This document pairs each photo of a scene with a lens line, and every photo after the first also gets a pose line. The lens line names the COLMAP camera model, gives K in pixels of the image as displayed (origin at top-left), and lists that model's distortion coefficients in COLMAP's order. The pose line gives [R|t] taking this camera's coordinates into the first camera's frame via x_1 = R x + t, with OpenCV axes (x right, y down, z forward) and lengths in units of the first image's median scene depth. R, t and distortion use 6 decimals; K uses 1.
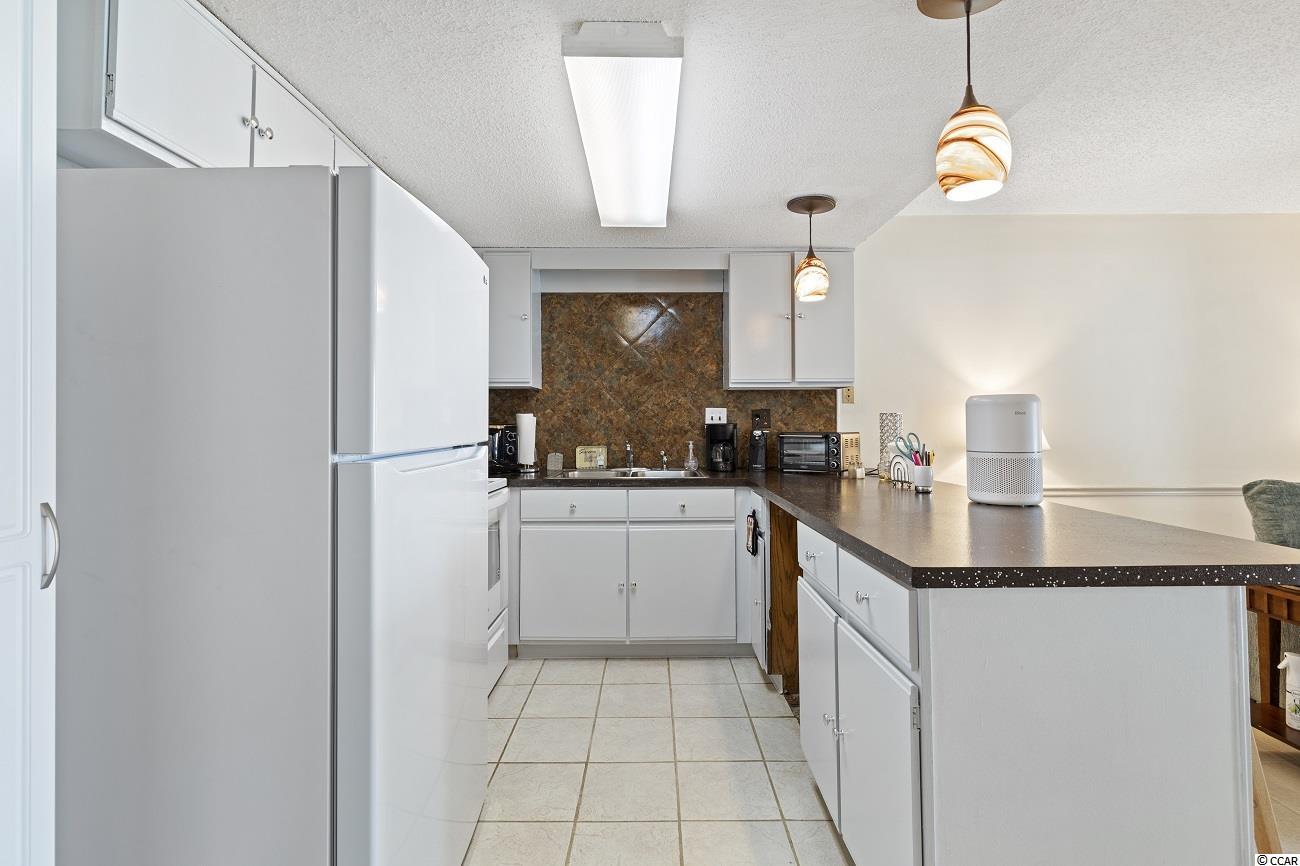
lens RADIAL K [[590.9, 0, 647.5], [0, 590.9, 415.4], [0, 0, 1]] dist [0.001285, -0.000075]
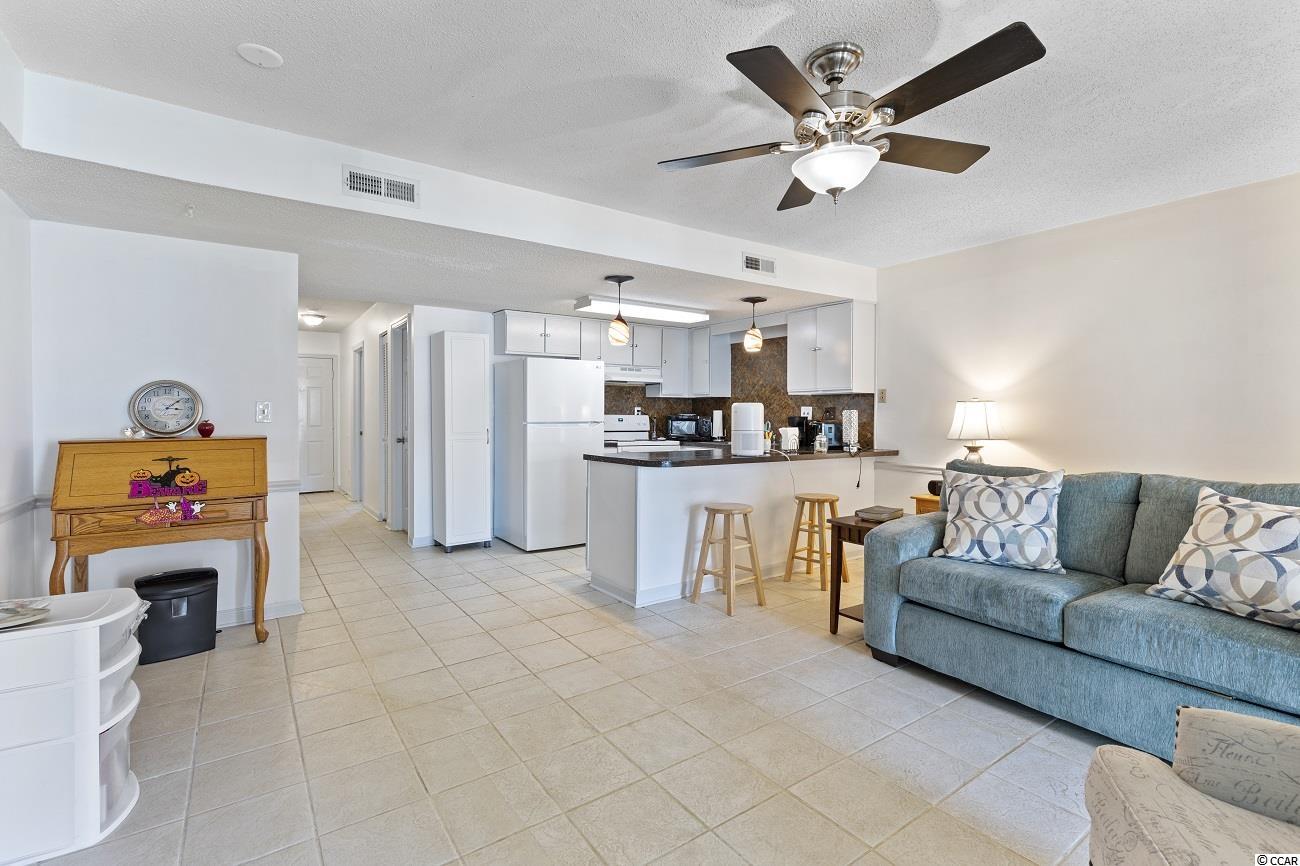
lens RADIAL K [[585.8, 0, 646.6], [0, 585.8, 418.4], [0, 0, 1]] dist [0.001927, -0.000794]
pose [[0.577038, 0.010273, -0.816653, 1.604568], [0.004414, 0.999867, 0.015697, -0.010962], [0.816706, -0.012663, 0.576915, -0.353204]]
